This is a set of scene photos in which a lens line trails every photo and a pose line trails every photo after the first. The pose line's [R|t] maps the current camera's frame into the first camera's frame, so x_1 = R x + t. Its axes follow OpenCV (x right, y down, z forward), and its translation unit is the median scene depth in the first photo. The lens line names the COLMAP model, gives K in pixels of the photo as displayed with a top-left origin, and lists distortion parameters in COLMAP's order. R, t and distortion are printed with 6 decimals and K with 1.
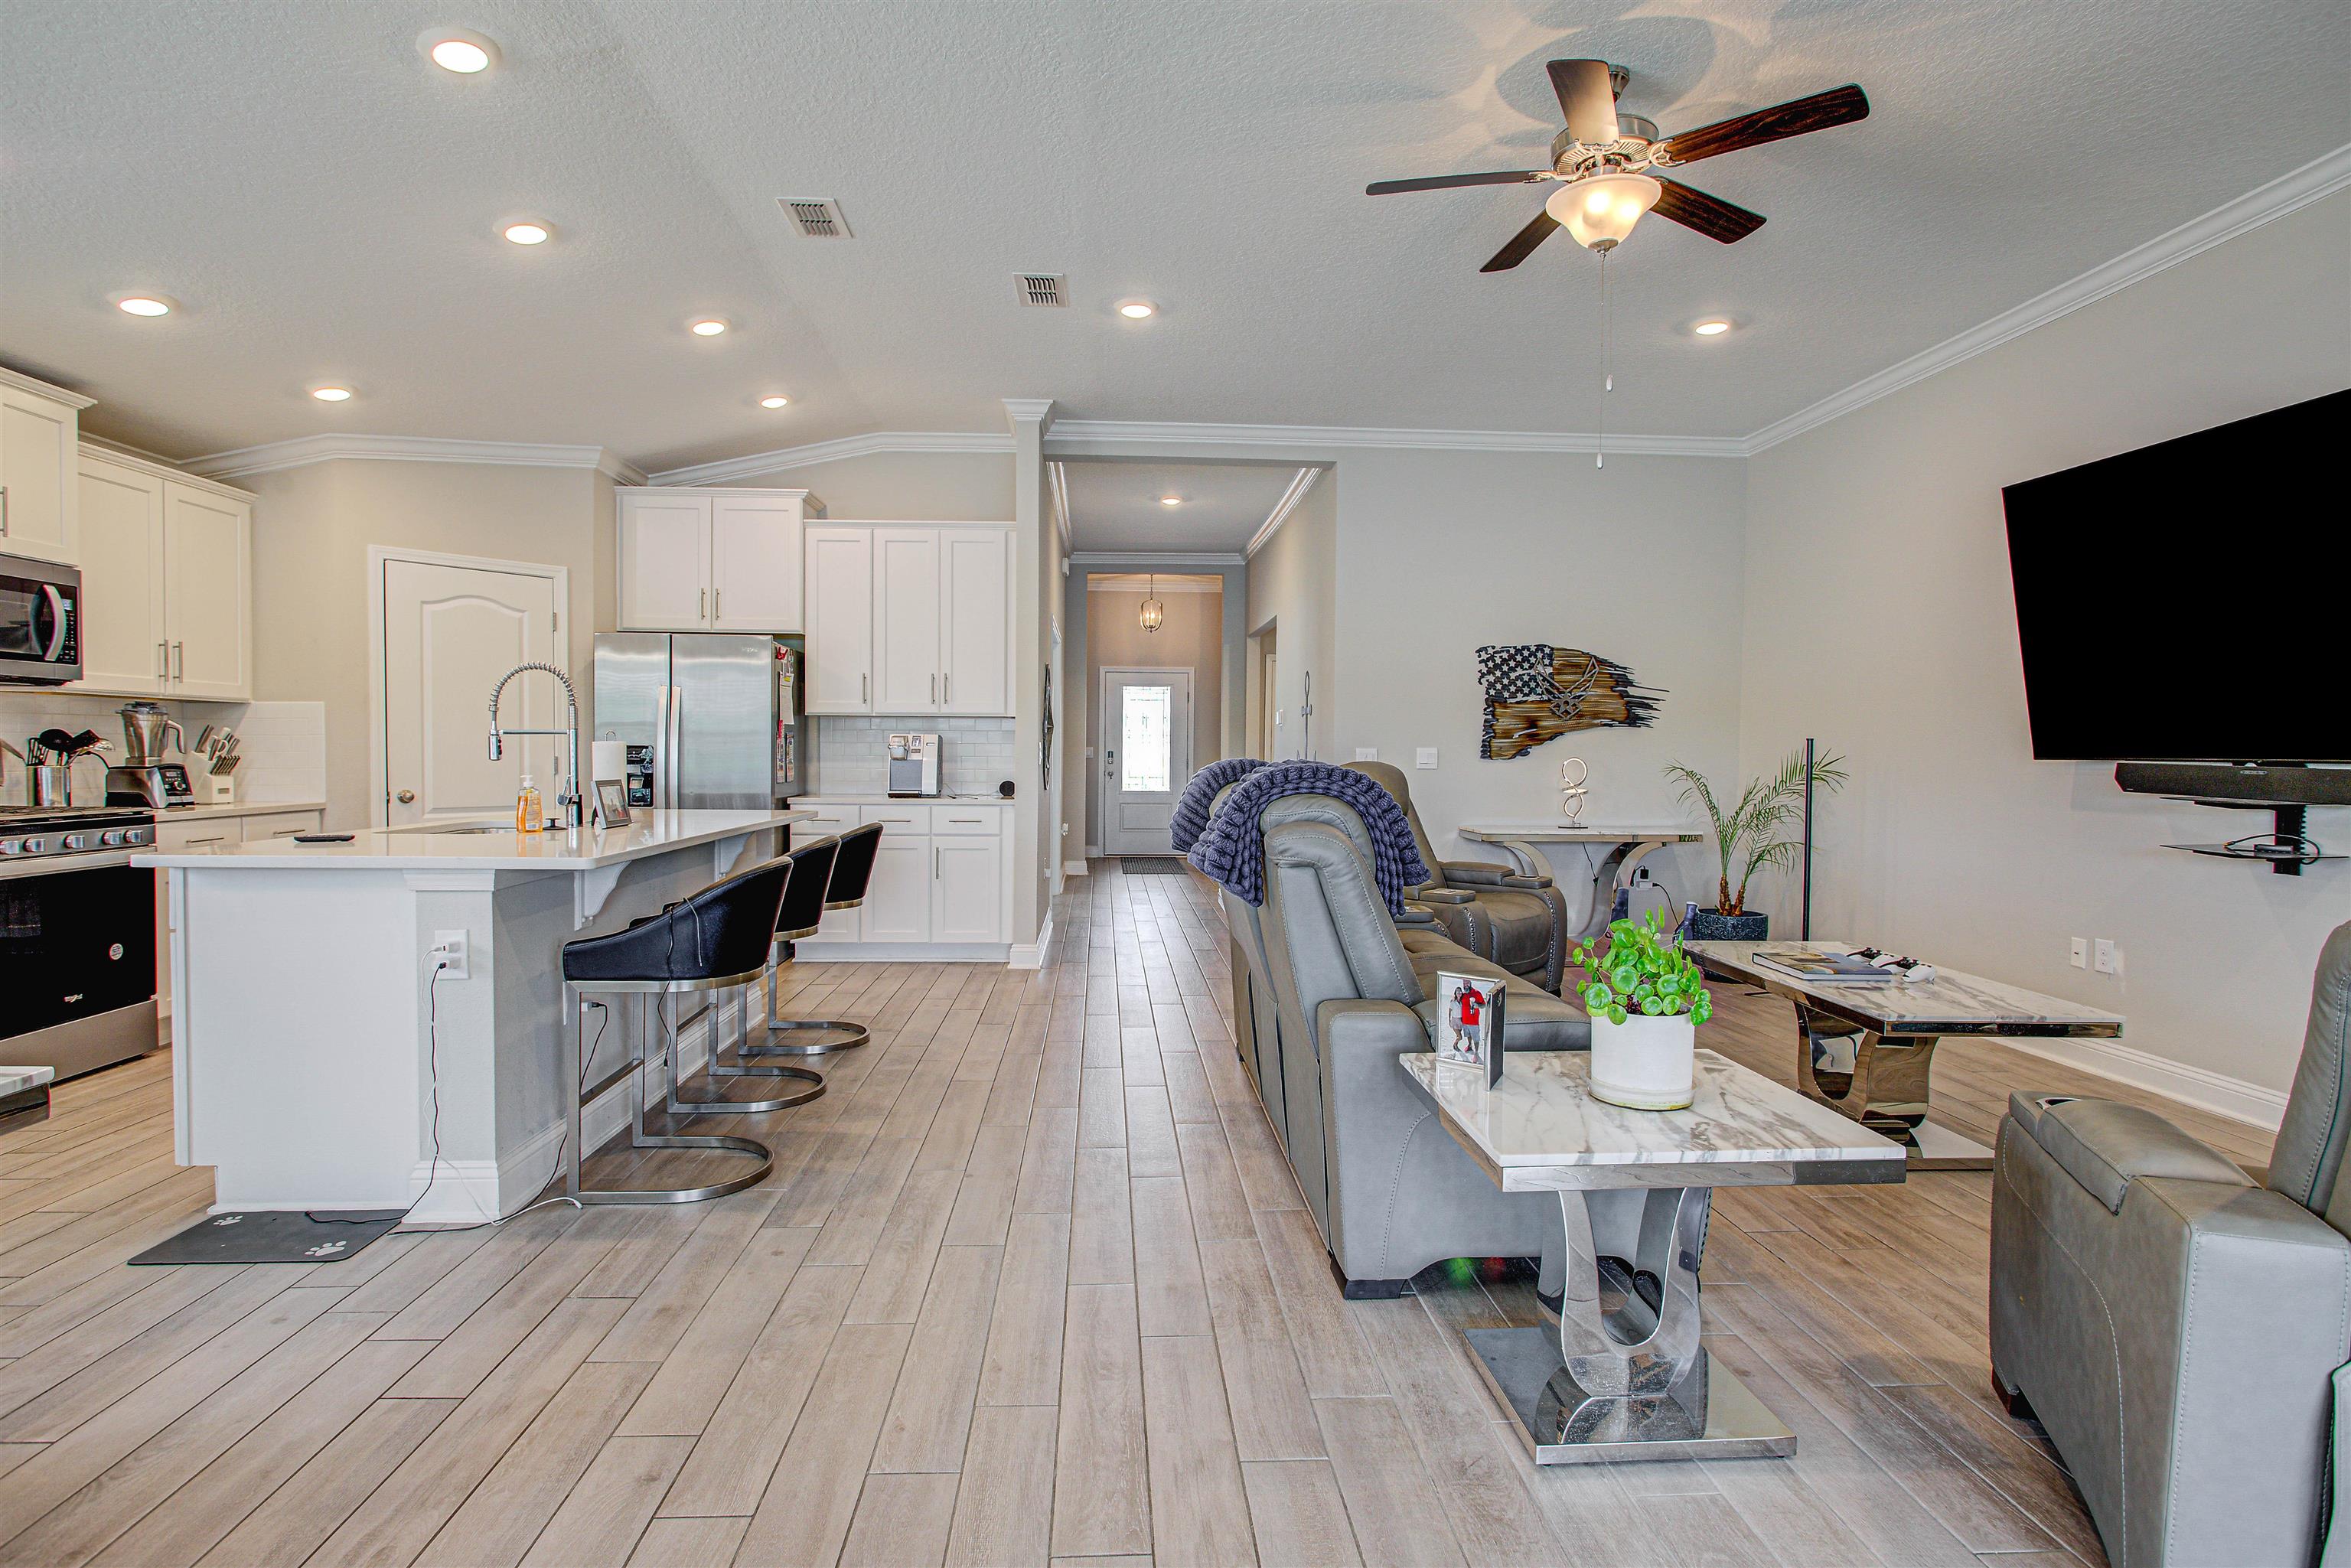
lens RADIAL K [[1183.2, 0, 1174.1], [0, 1183.2, 778.6], [0, 0, 1]] dist [-0.016242, 0.007085]
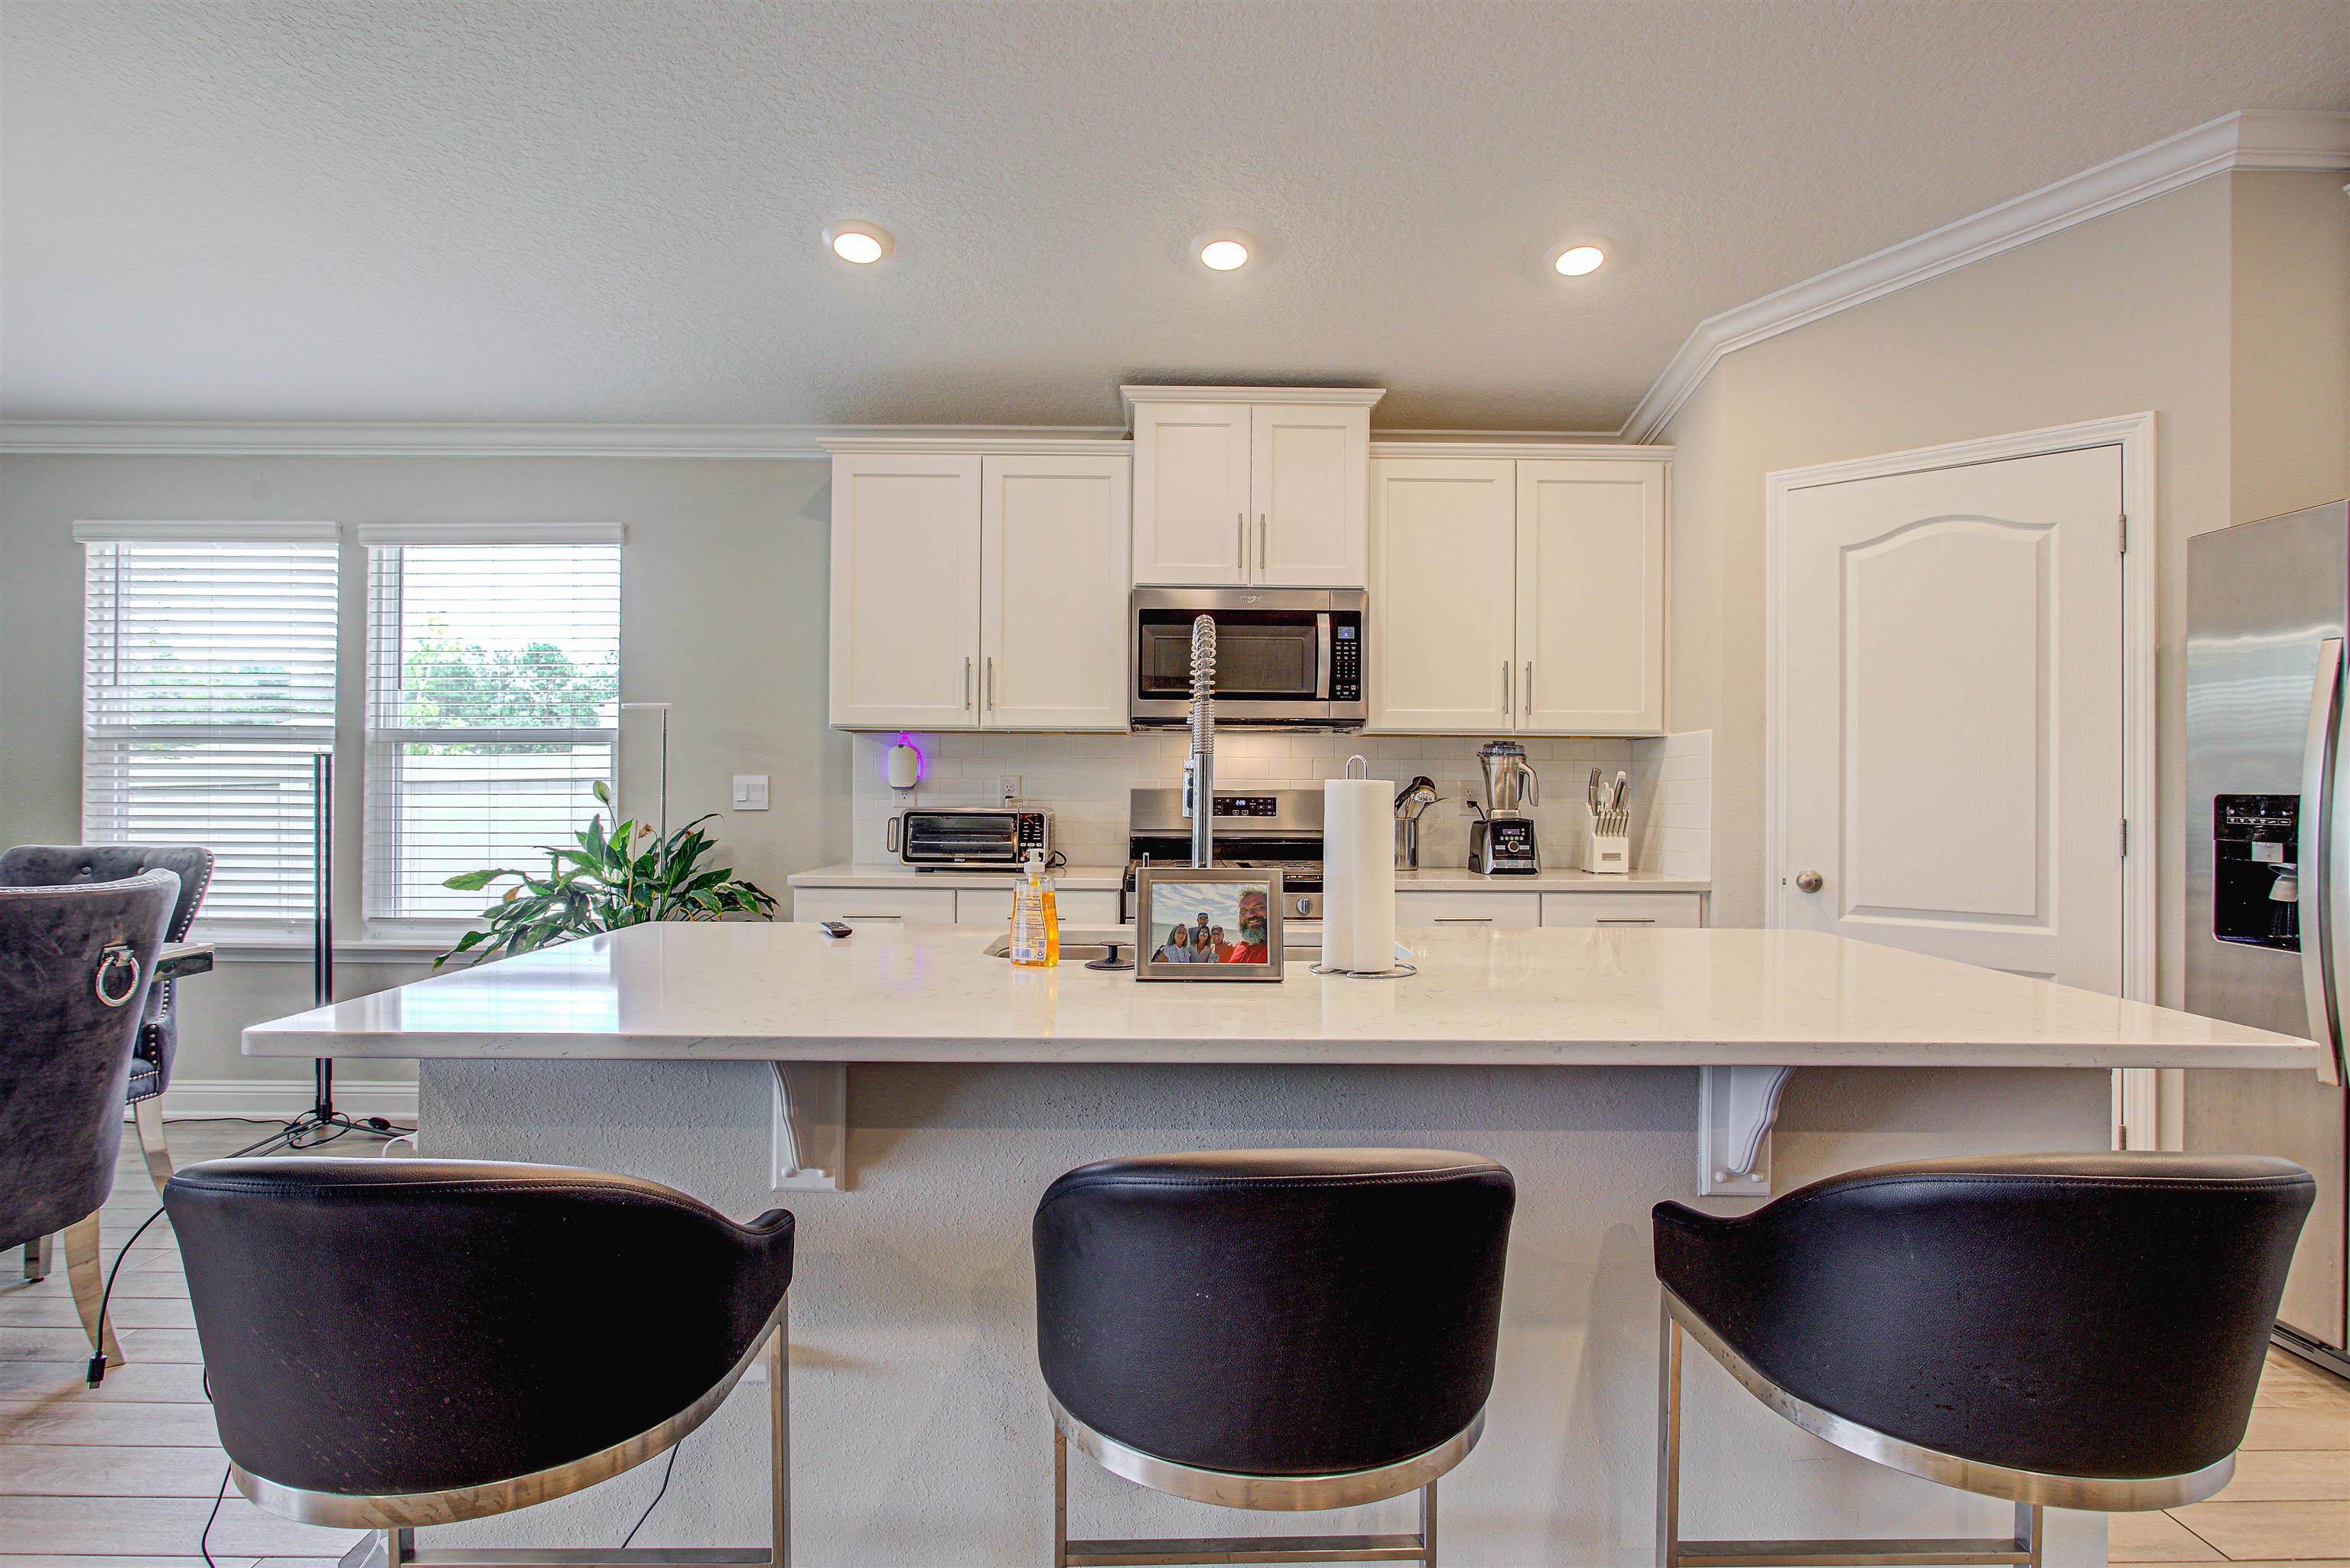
lens RADIAL K [[1232.6, 0, 1125.3], [0, 1232.6, 785.0], [0, 0, 1]] dist [-0.003263, 0.000333]
pose [[-0.050598, -0.012132, -0.998645, -0.012406], [-0.031694, 0.999442, -0.010536, -0.013213], [0.998216, 0.031118, -0.050954, 0.570173]]
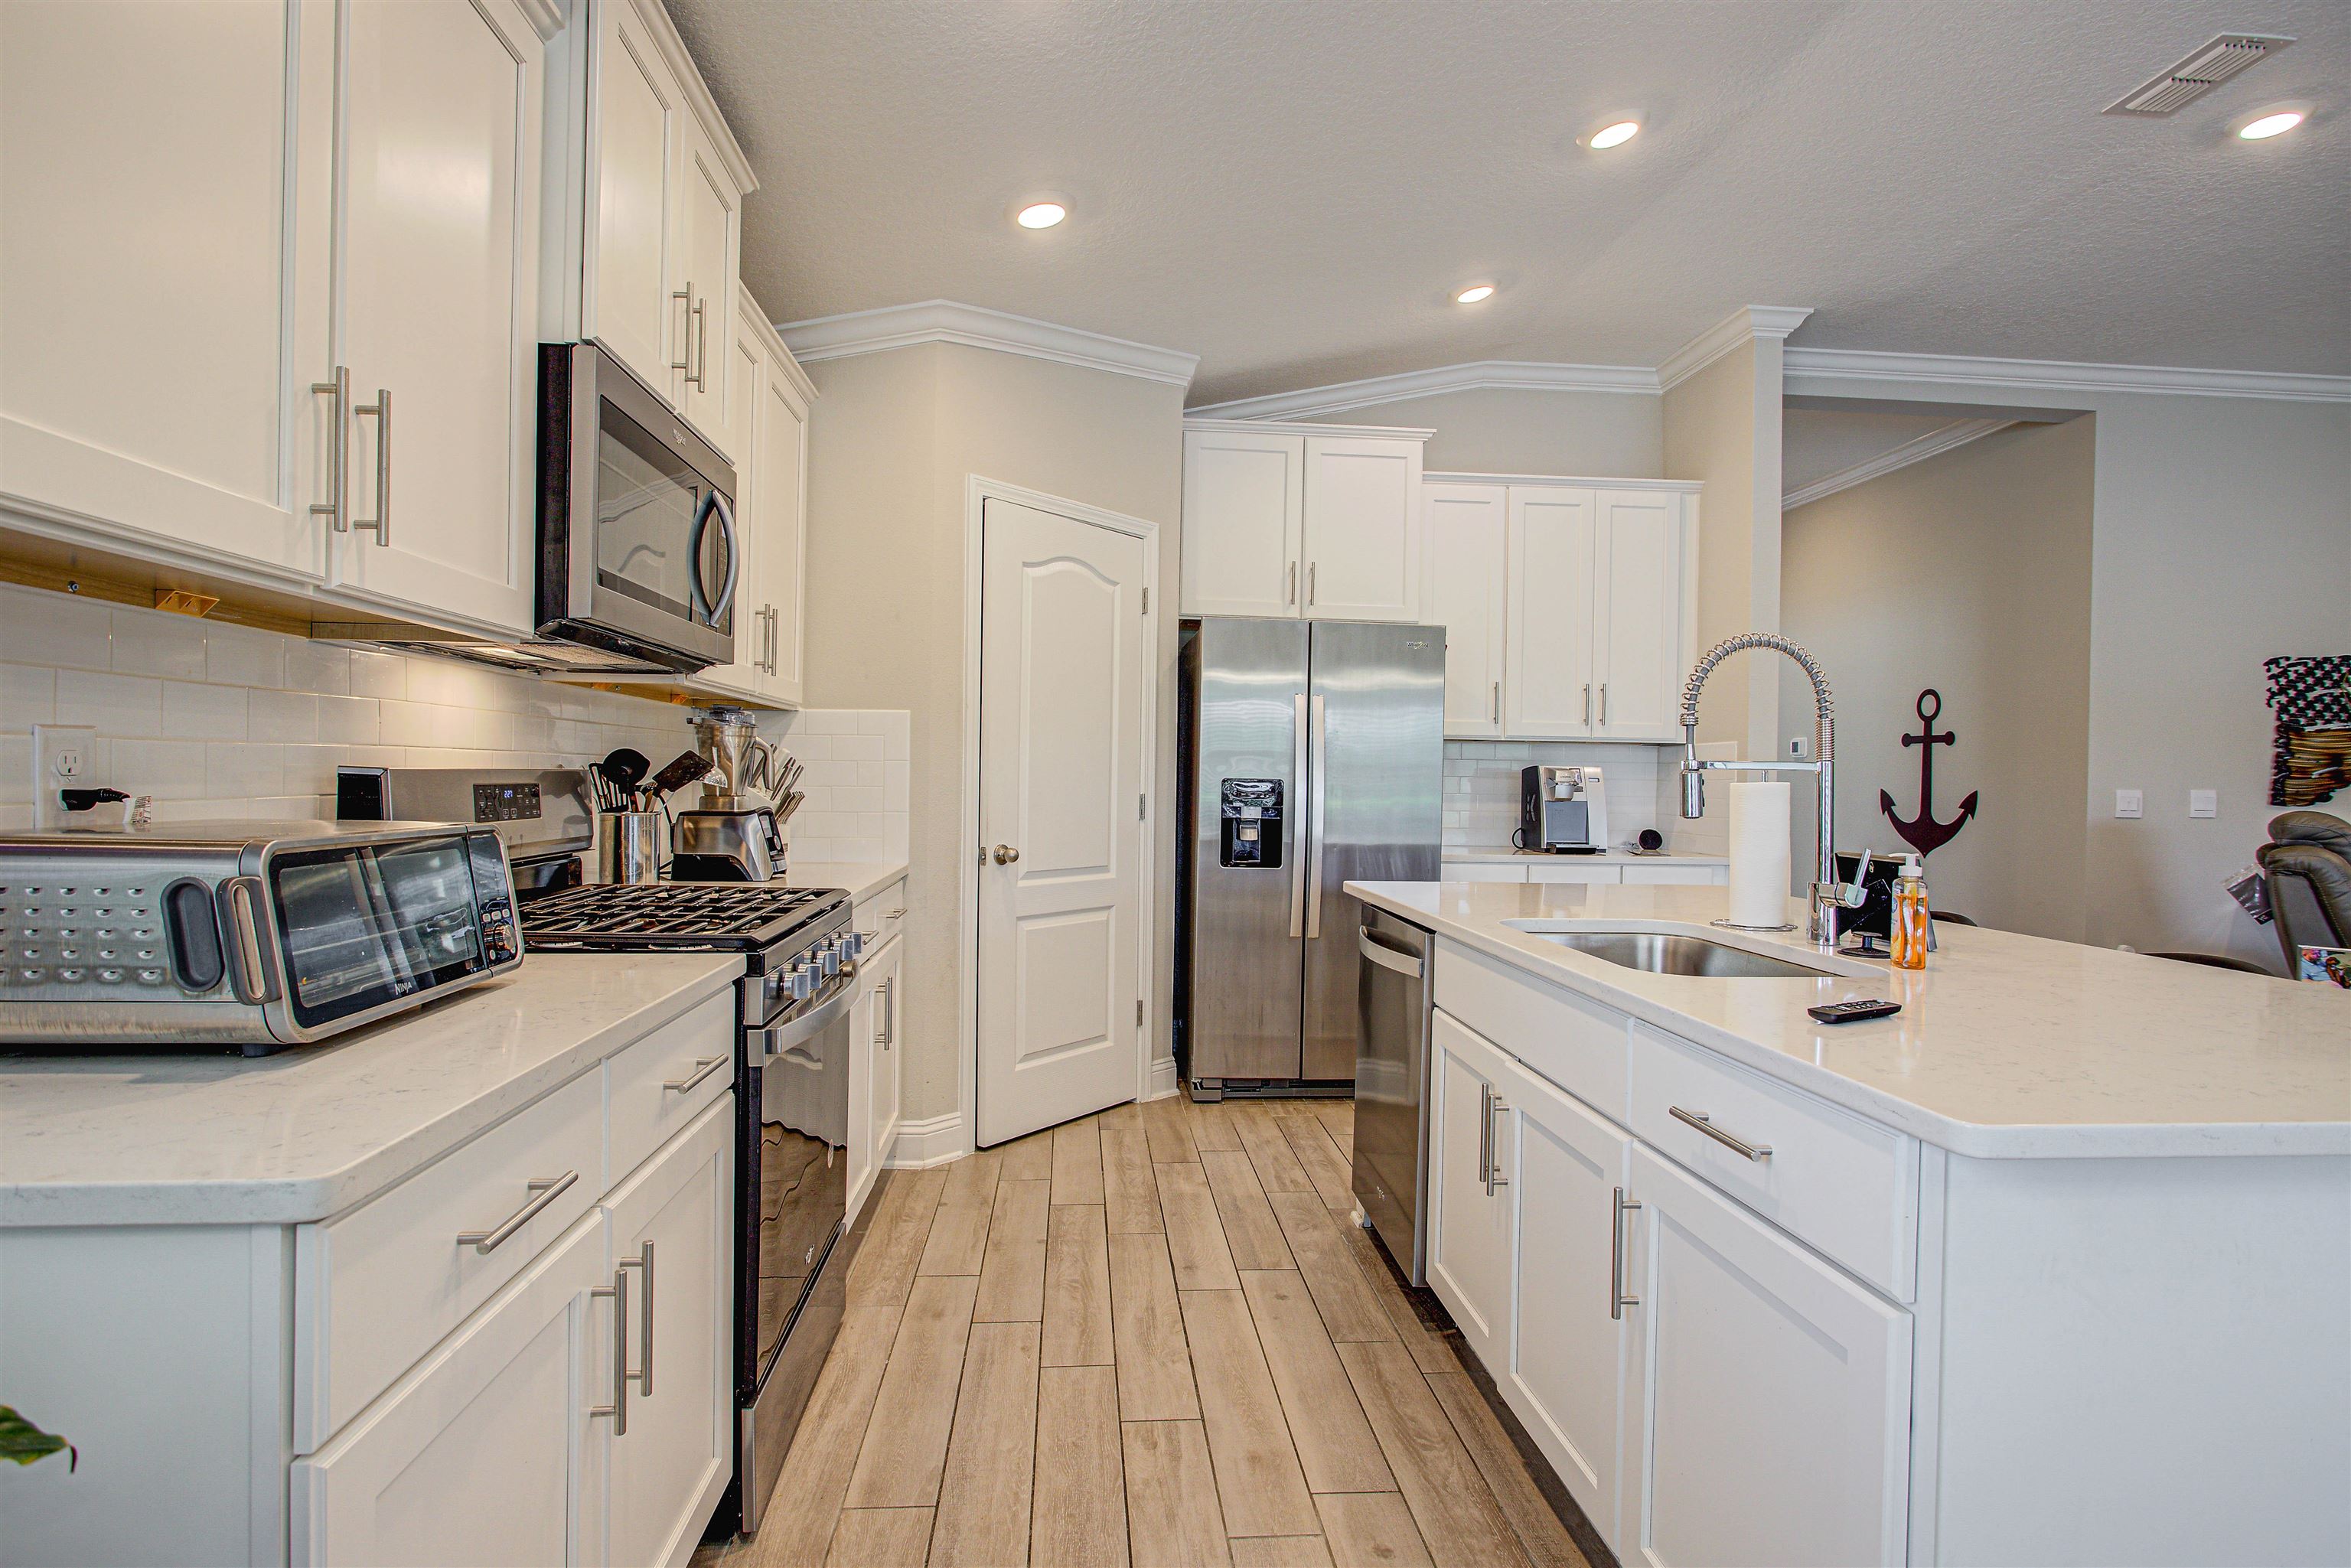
lens RADIAL K [[1183.2, 0, 1174.1], [0, 1183.2, 778.6], [0, 0, 1]] dist [-0.016242, 0.007085]
pose [[0.999582, 0.009411, 0.027349, -0.478011], [-0.008823, 0.999729, -0.021520, -0.011743], [-0.027544, 0.021270, 0.999394, 0.273956]]
